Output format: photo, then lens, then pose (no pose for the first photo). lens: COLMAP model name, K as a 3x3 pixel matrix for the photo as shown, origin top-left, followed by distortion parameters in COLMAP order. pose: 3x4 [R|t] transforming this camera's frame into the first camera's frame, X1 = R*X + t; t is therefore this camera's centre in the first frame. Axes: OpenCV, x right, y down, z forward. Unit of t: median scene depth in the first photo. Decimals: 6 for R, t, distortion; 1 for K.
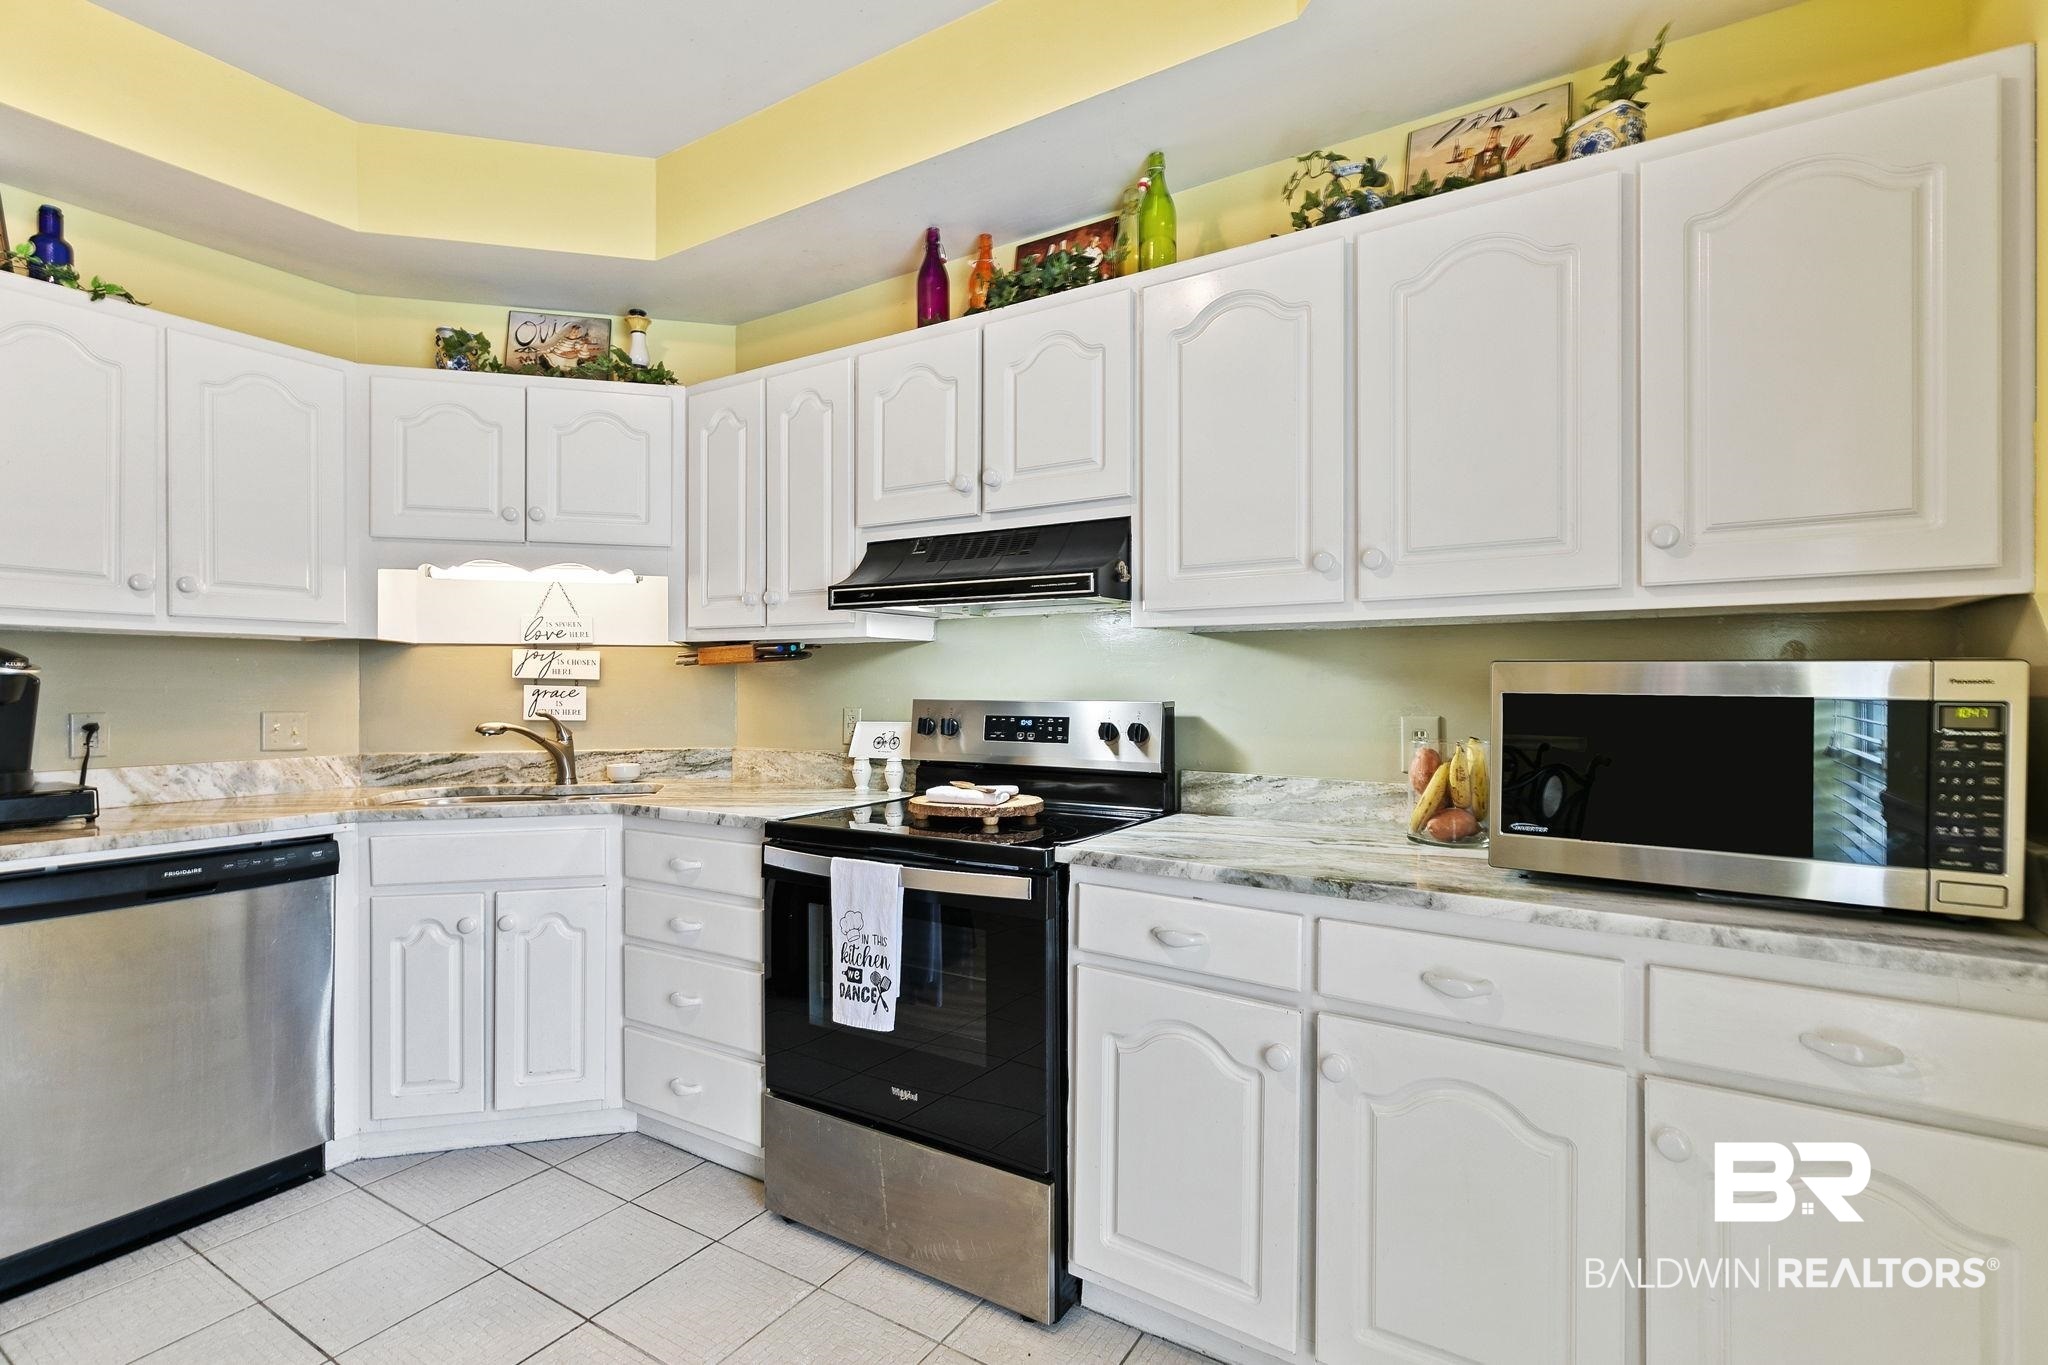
lens RADIAL K [[939.6, 0, 1024.0], [0, 939.6, 682.5], [0, 0, 1]] dist [0.002372, 0.000154]
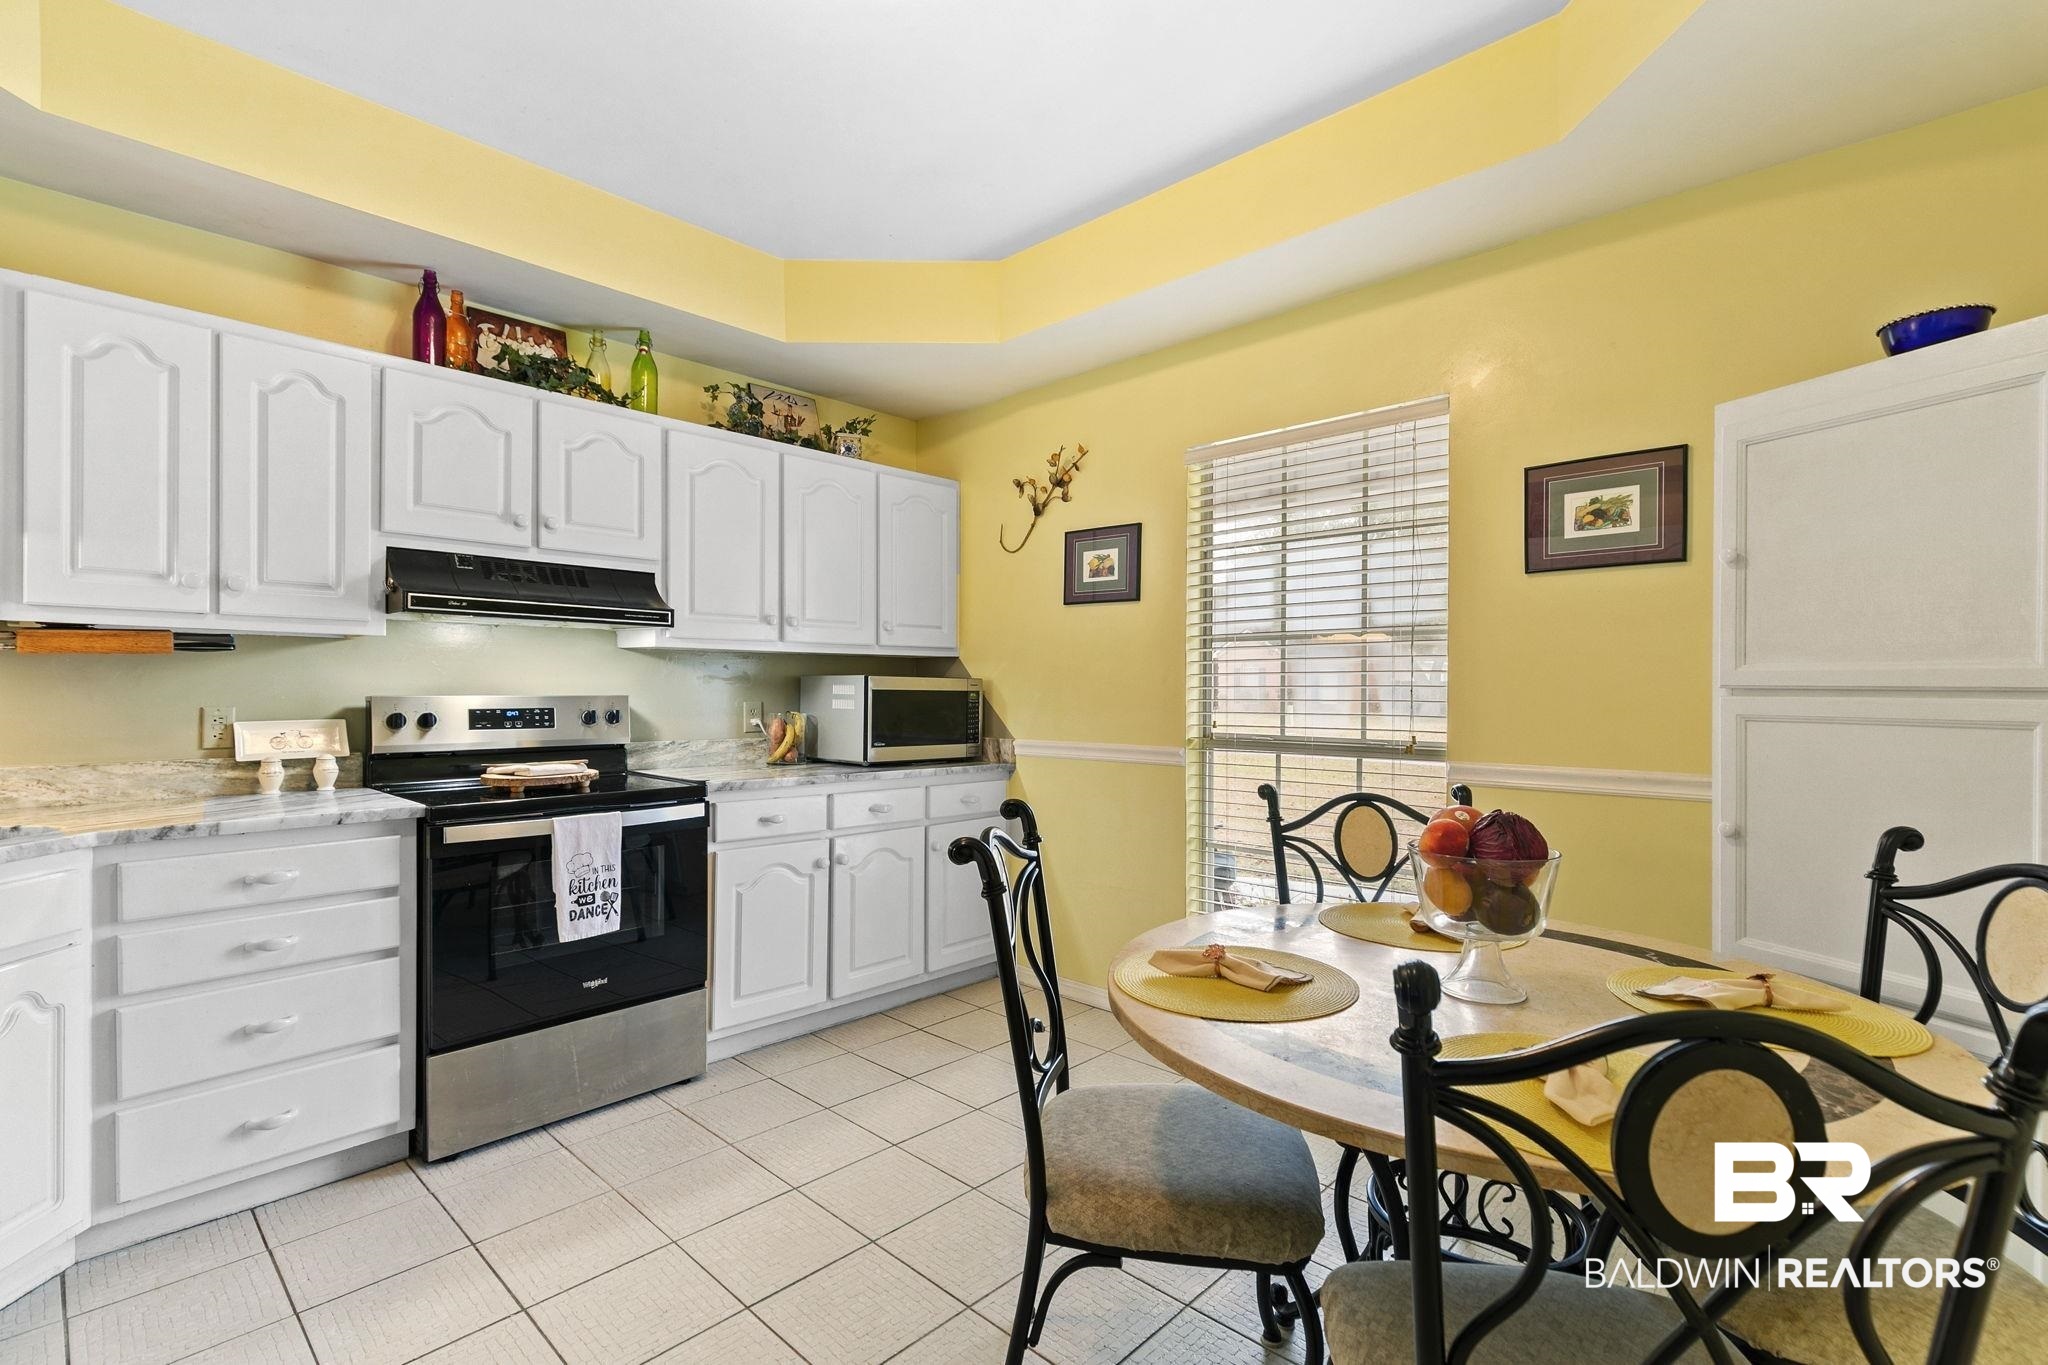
lens RADIAL K [[927.8, 0, 1010.1], [0, 927.8, 685.0], [0, 0, 1]] dist [0.000060, -0.000148]
pose [[0.211067, 0.002667, 0.977468, -0.983316], [-0.007829, 0.999969, -0.001038, 0.001214], [-0.977440, -0.007433, 0.211081, 0.097001]]
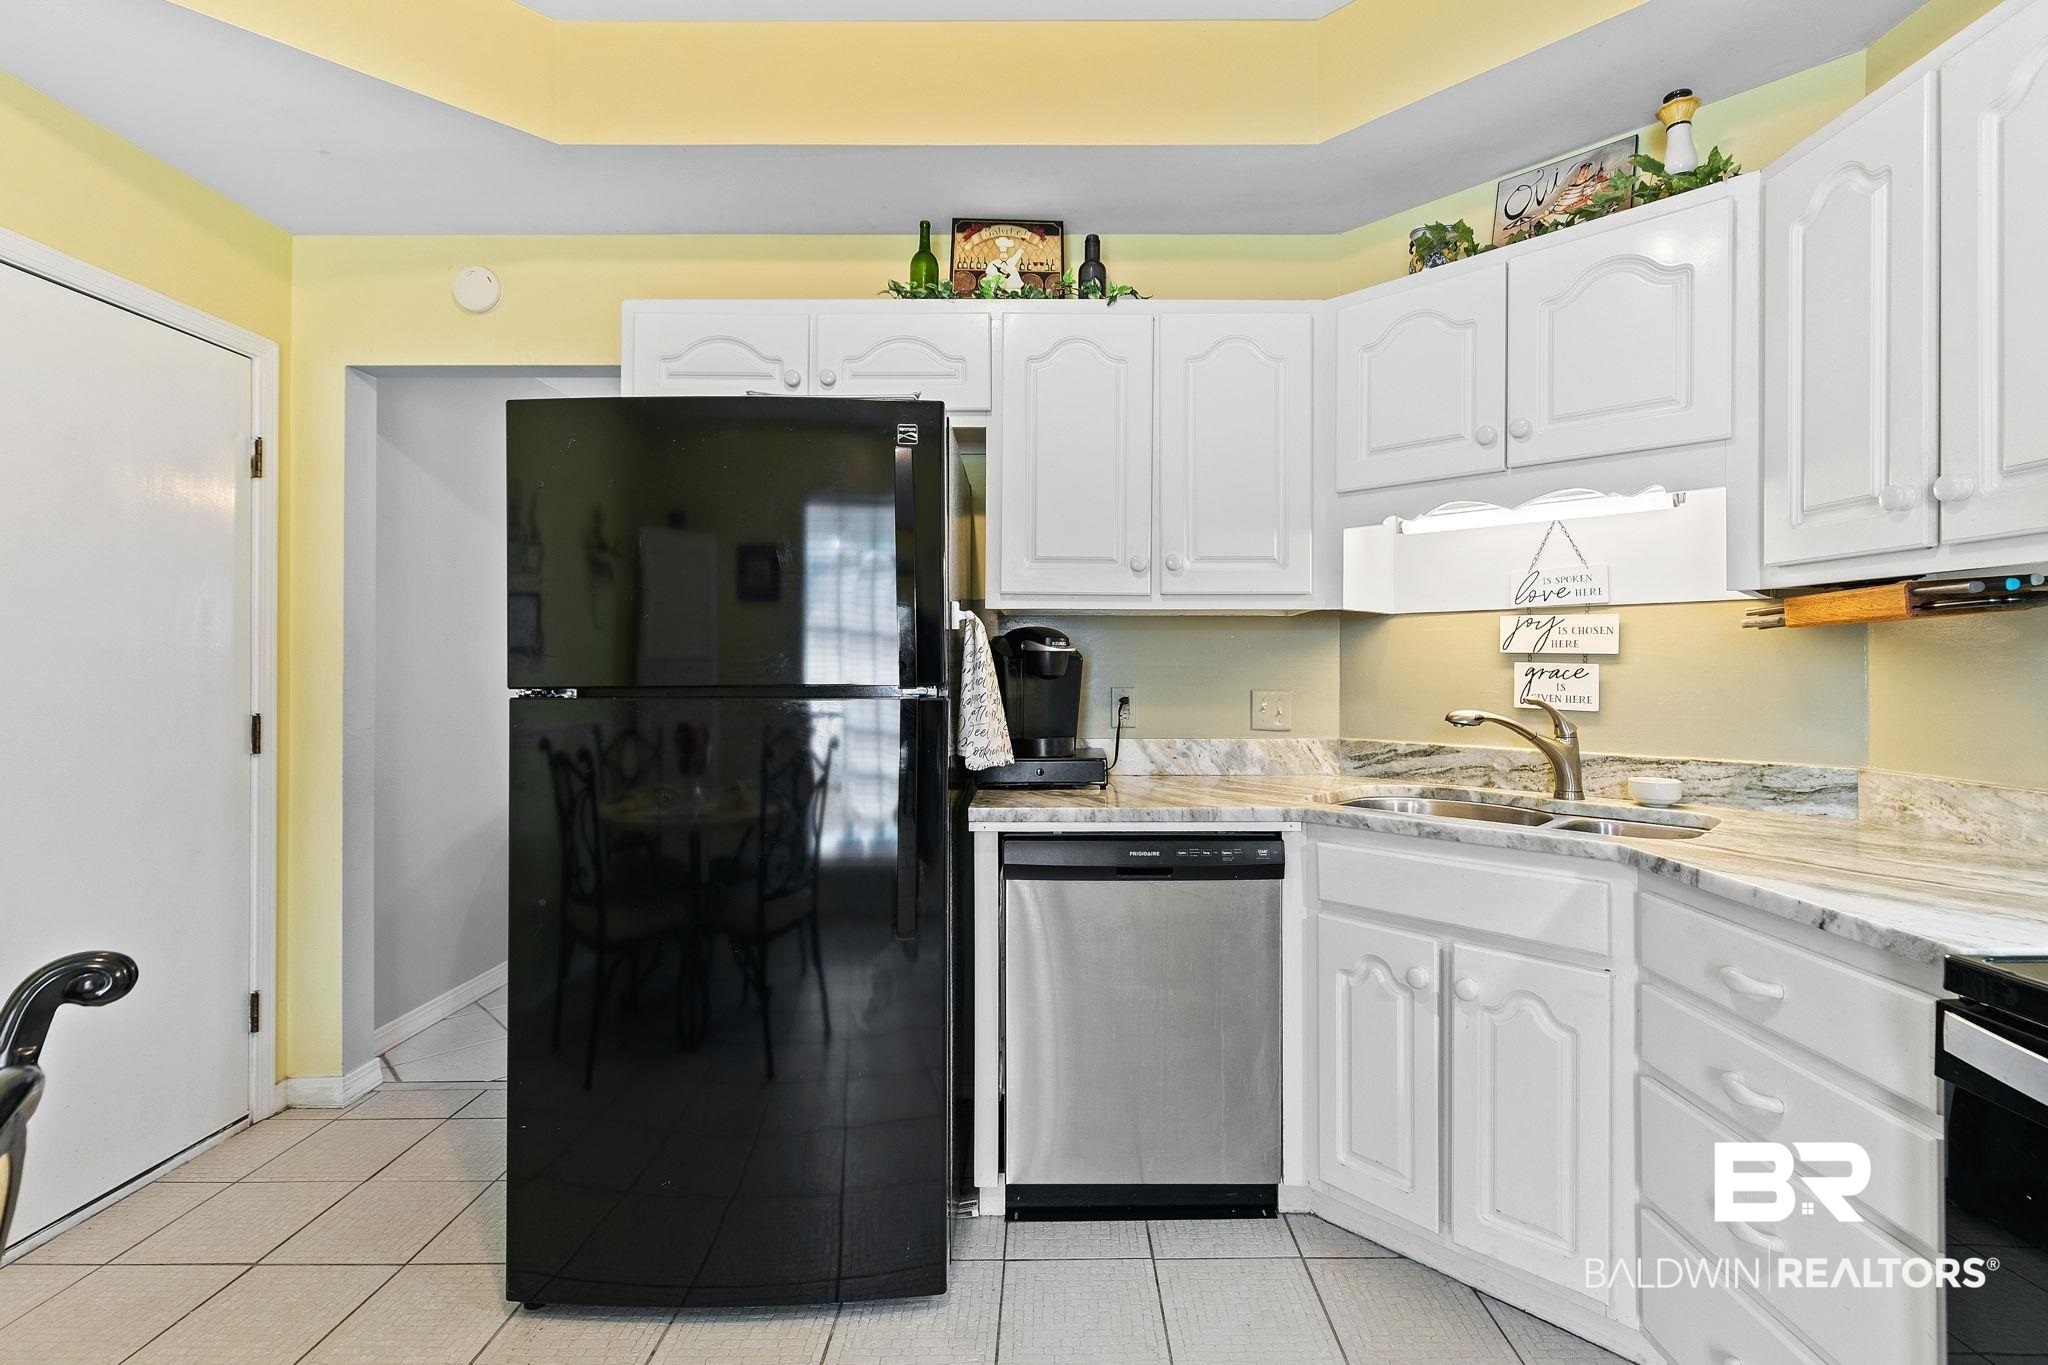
lens RADIAL K [[935.9, 0, 1059.0], [0, 935.9, 662.5], [0, 0, 1]] dist [0.008042, -0.000360]
pose [[0.532829, -0.001427, -0.846222, -0.096303], [0.001394, 0.999999, -0.000808, 0.003822], [0.846222, -0.000749, 0.532831, 0.322945]]
